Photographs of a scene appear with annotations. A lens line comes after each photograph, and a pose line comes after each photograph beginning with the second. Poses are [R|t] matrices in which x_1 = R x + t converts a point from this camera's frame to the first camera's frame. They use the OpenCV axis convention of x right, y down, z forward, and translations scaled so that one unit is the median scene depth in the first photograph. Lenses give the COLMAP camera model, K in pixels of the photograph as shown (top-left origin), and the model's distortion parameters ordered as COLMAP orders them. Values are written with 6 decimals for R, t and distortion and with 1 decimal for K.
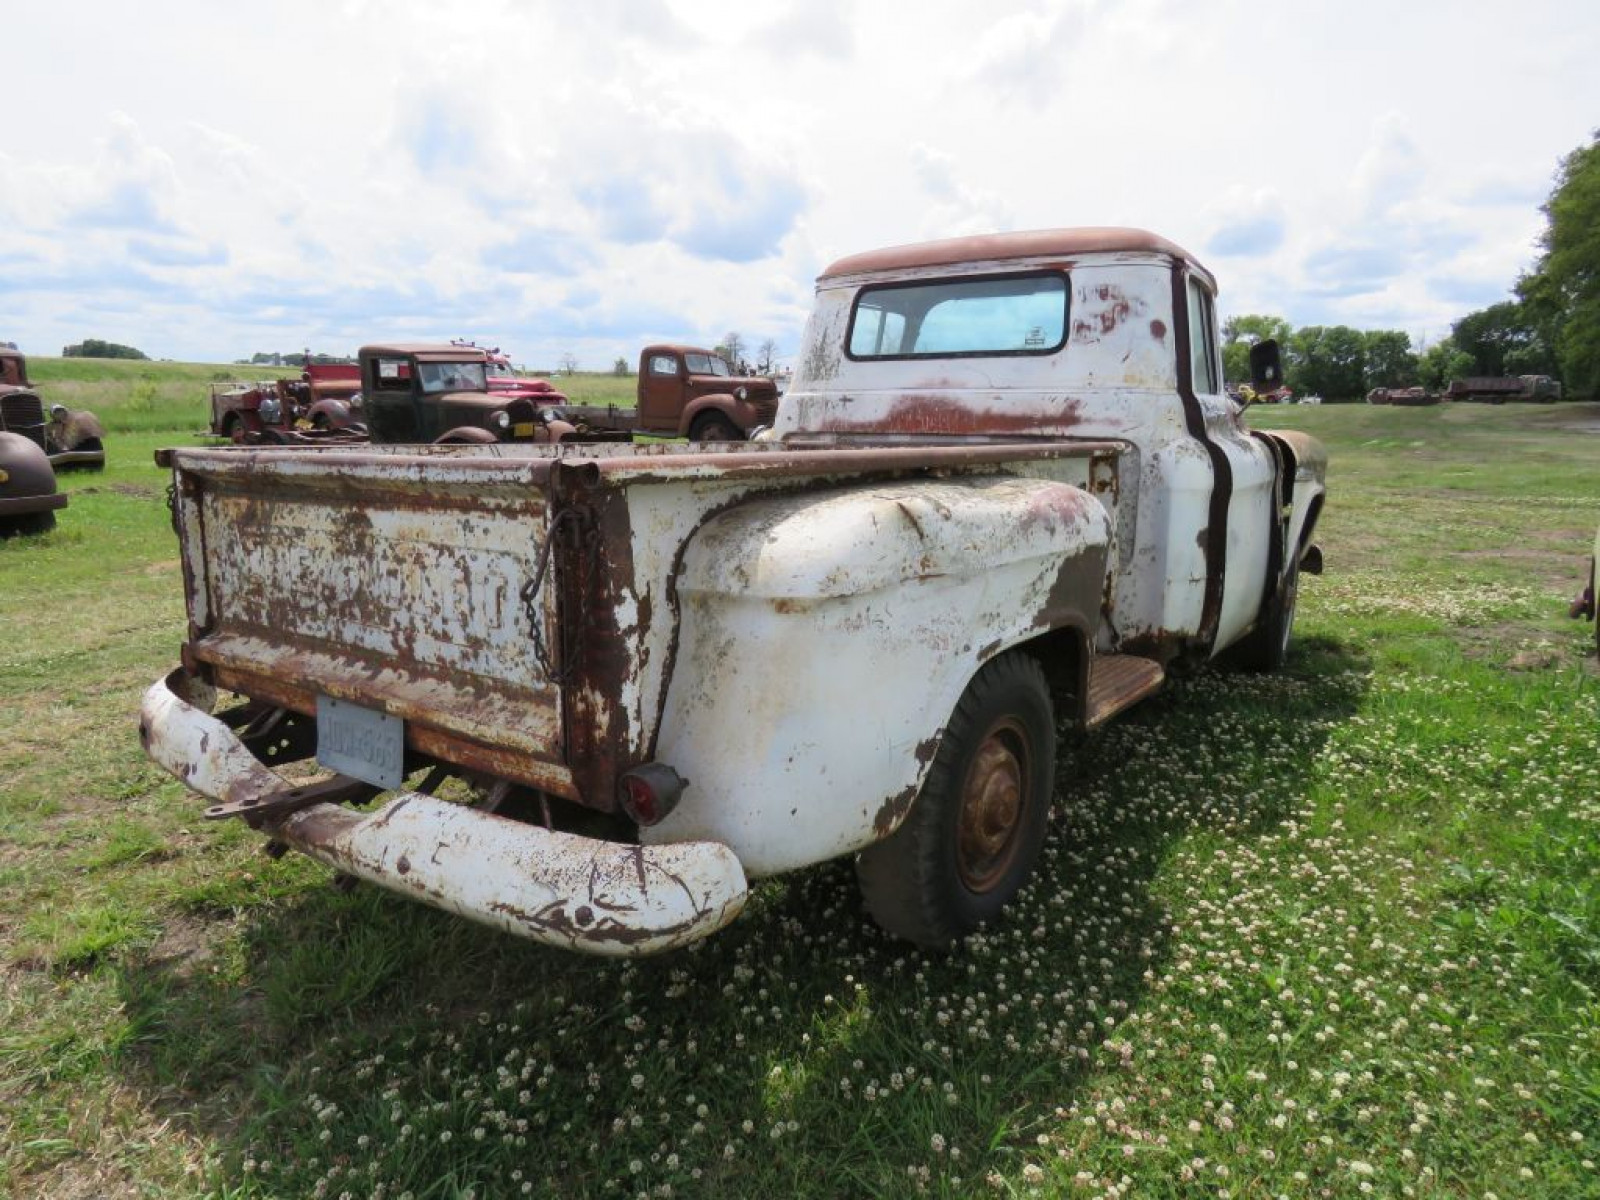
lens RADIAL K [[1036.4, 0, 790.4], [0, 1036.4, 595.1], [0, 0, 1]] dist [-0.004778, 0.003748]
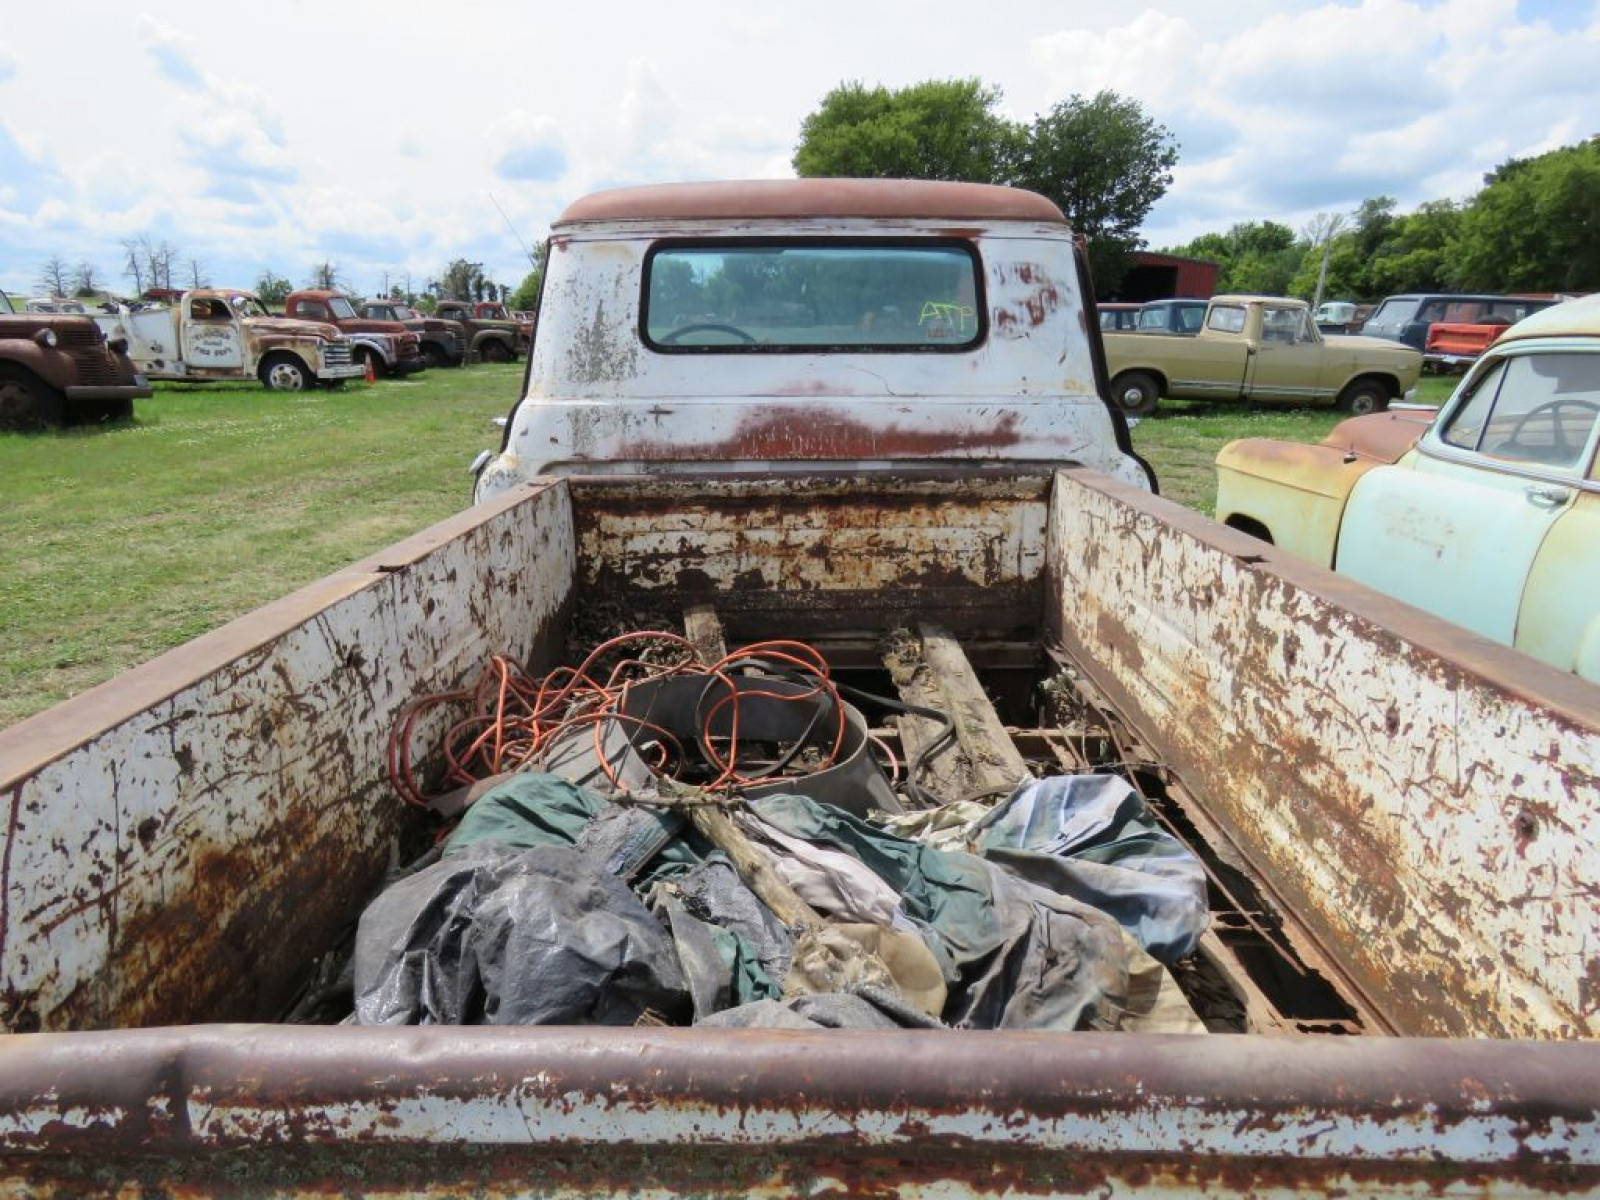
lens RADIAL K [[1029.1, 0, 785.8], [0, 1029.1, 603.1], [0, 0, 1]] dist [-0.015748, 0.008317]
pose [[0.808620, -0.151171, 0.568578, -0.324976], [0.104491, 0.987962, 0.114070, -0.153568], [-0.578978, -0.032828, 0.814682, 0.465461]]
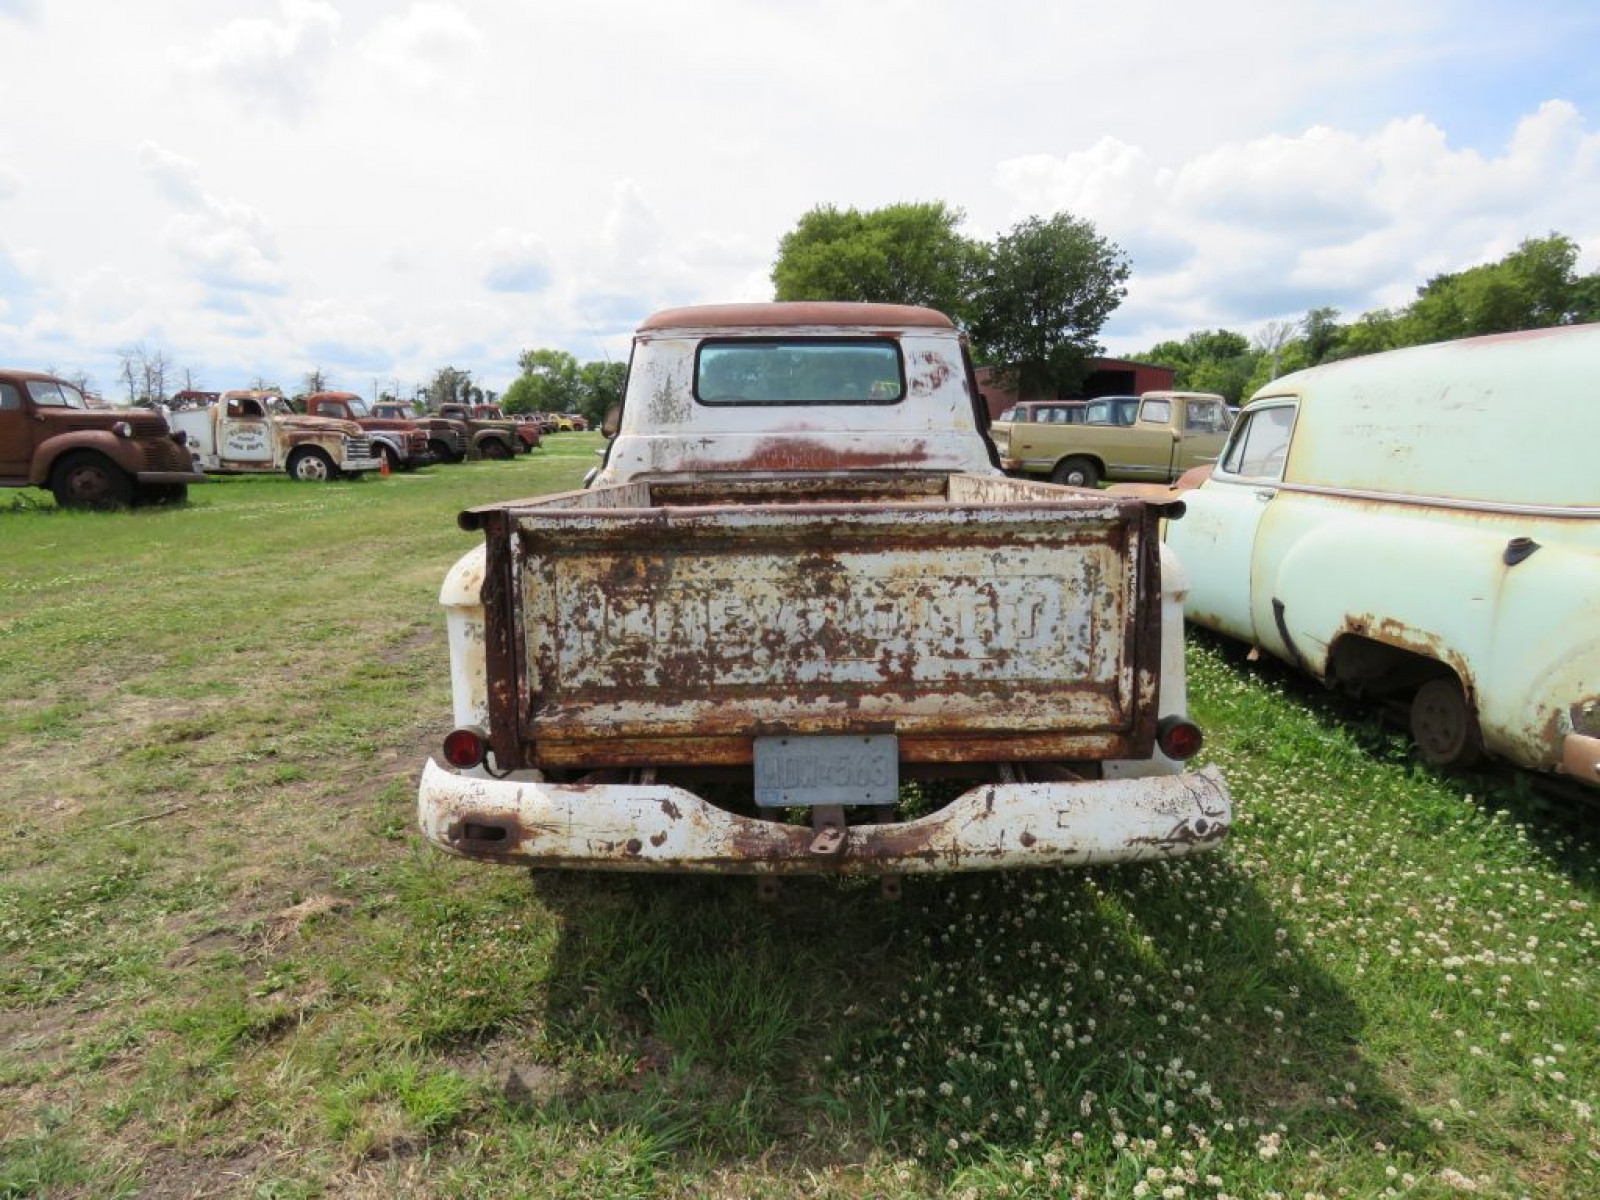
lens RADIAL K [[1034.0, 0, 791.9], [0, 1034.0, 598.0], [0, 0, 1]] dist [-0.016219, -0.001629]
pose [[0.792834, -0.098571, 0.601413, -0.636569], [0.112241, 0.993570, 0.014879, -0.033541], [-0.599012, 0.055706, 0.798800, 0.092778]]
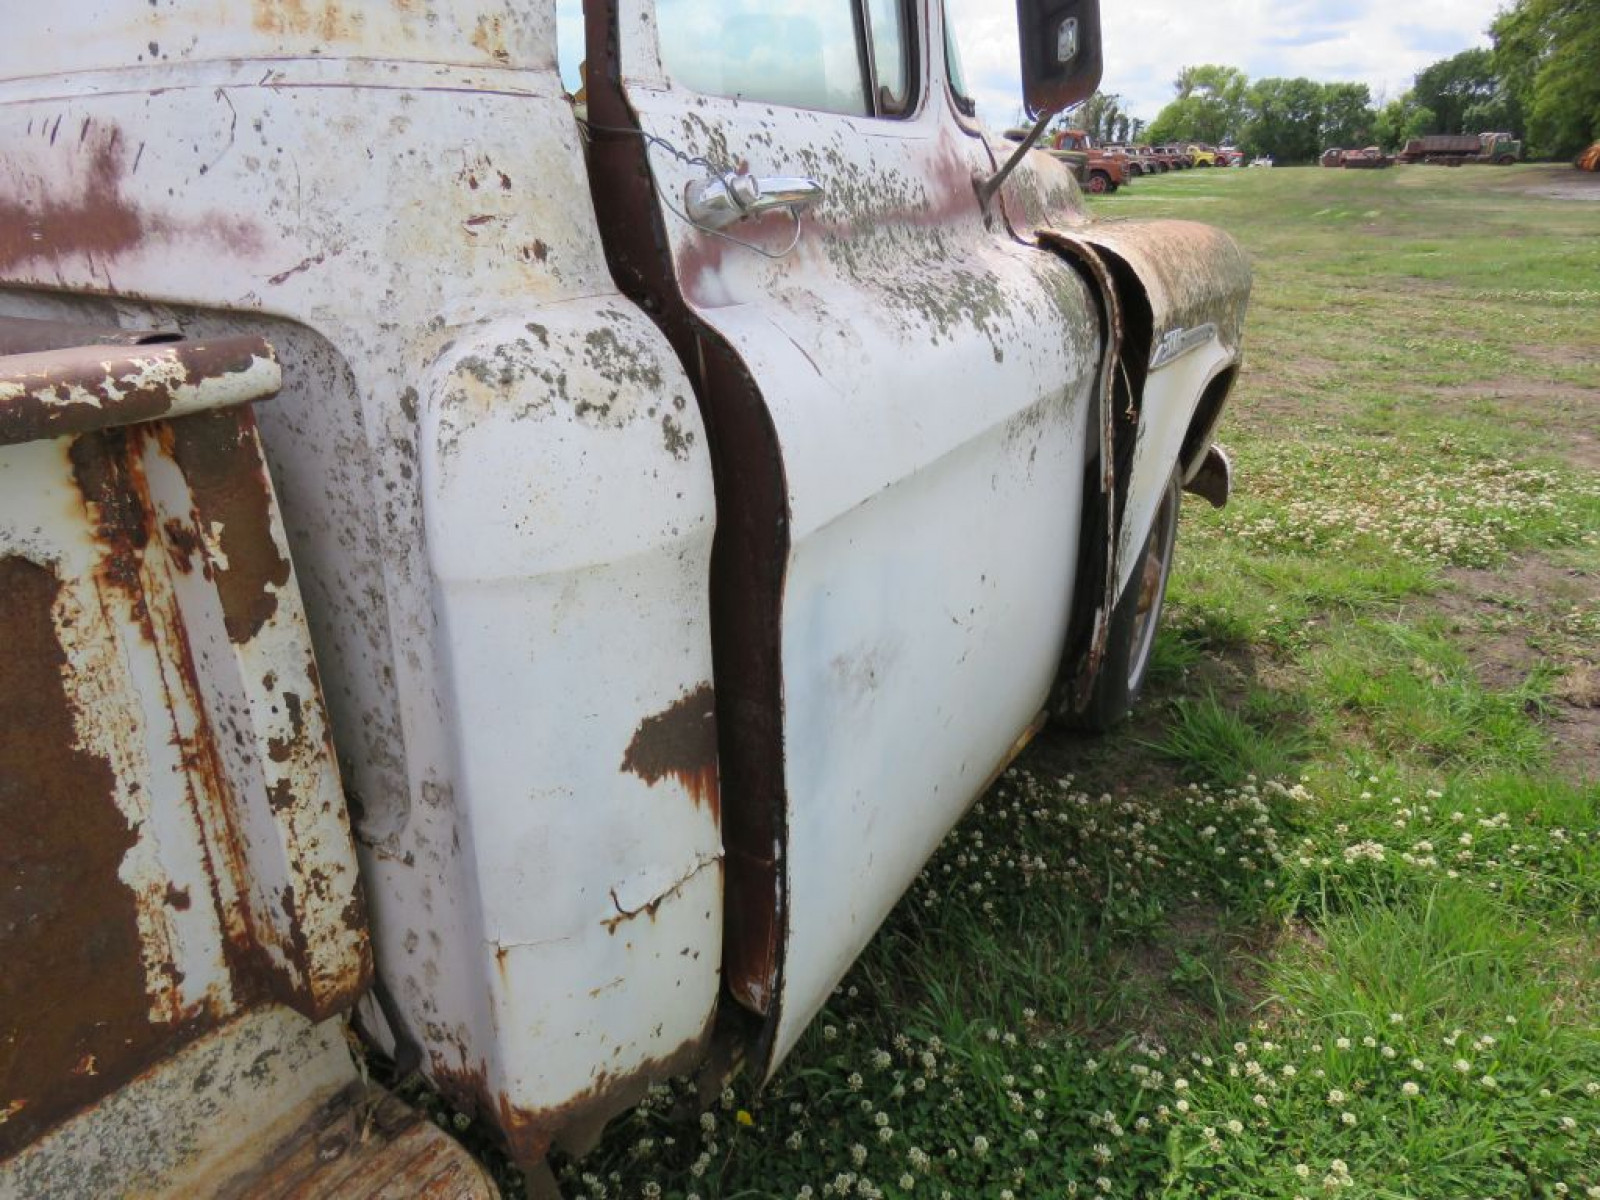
lens RADIAL K [[1029.1, 0, 785.8], [0, 1029.1, 603.1], [0, 0, 1]] dist [-0.015748, 0.008317]
pose [[0.998489, -0.027664, 0.047478, 0.407770], [0.016794, 0.976318, 0.215686, -0.134751], [-0.052320, -0.214563, 0.975308, 0.761051]]
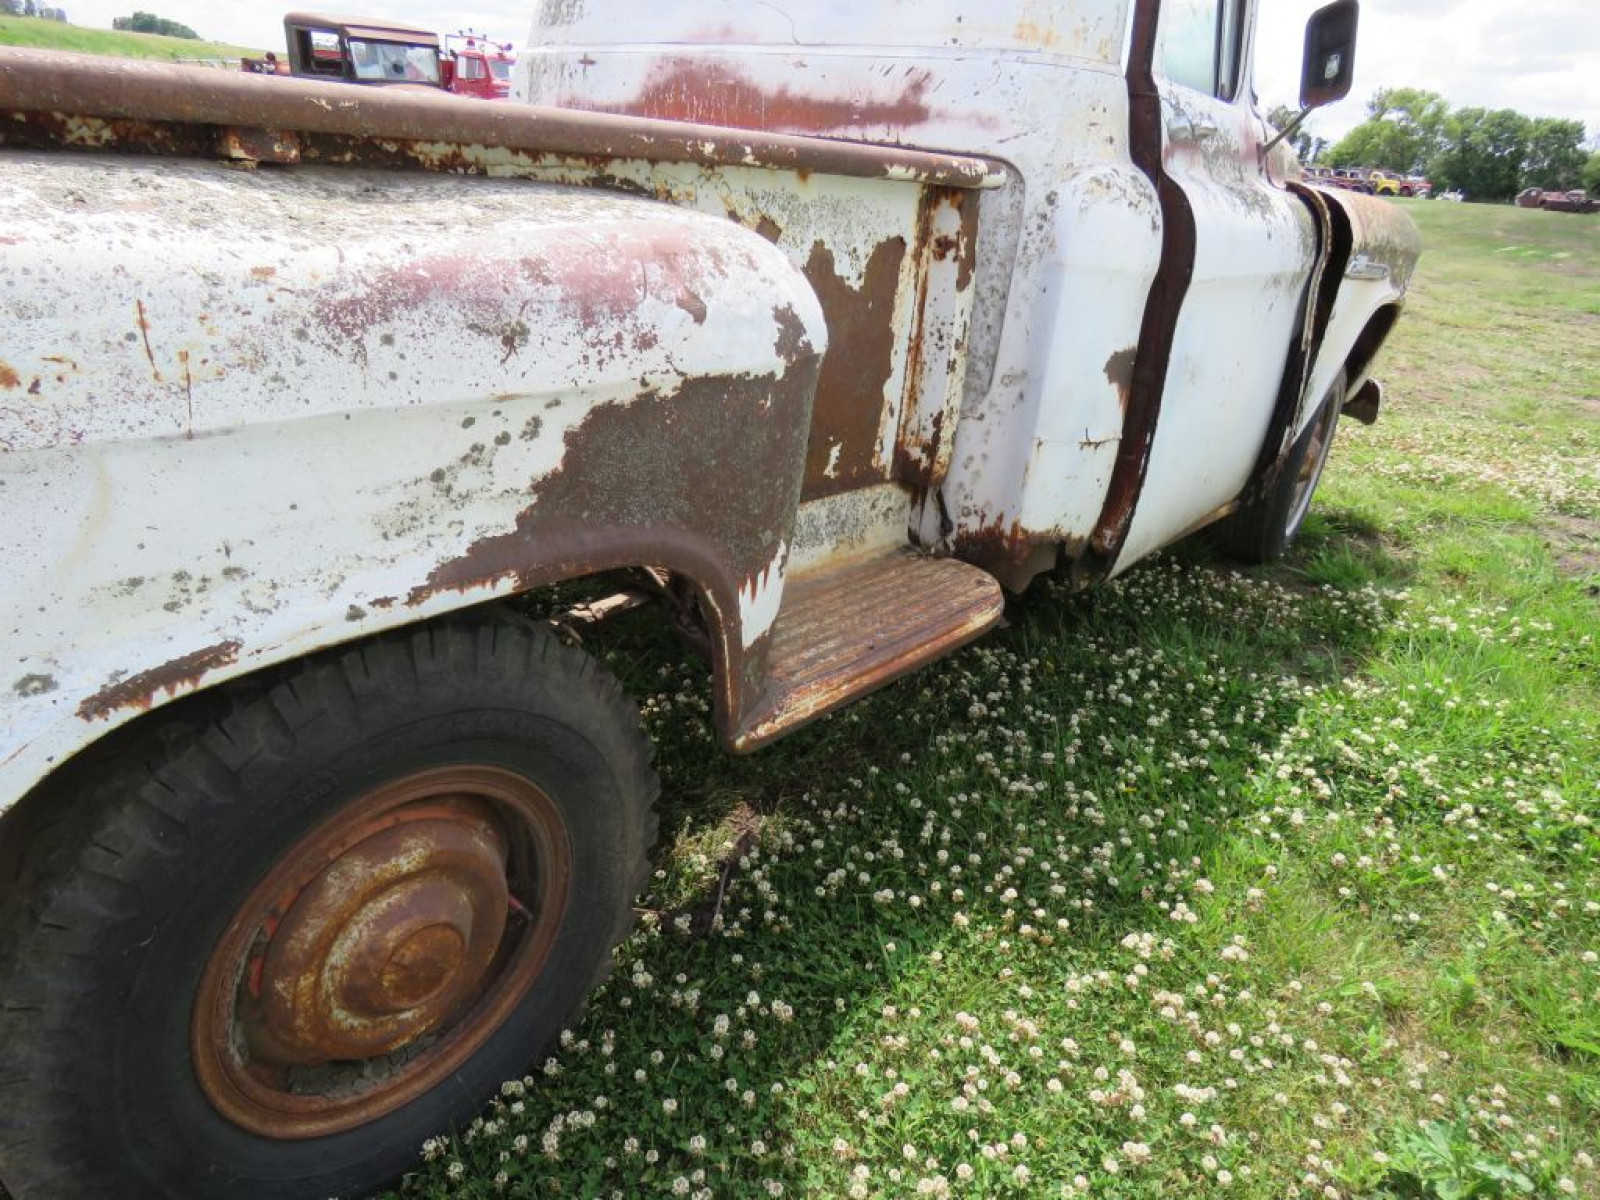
lens RADIAL K [[1035.7, 0, 788.9], [0, 1035.7, 601.4], [0, 0, 1]] dist [-0.006856, 0.010731]
pose [[0.993510, 0.105721, -0.041955, 0.258284], [-0.093347, 0.968626, 0.230324, -0.044080], [0.064988, -0.224913, 0.972209, 0.430599]]
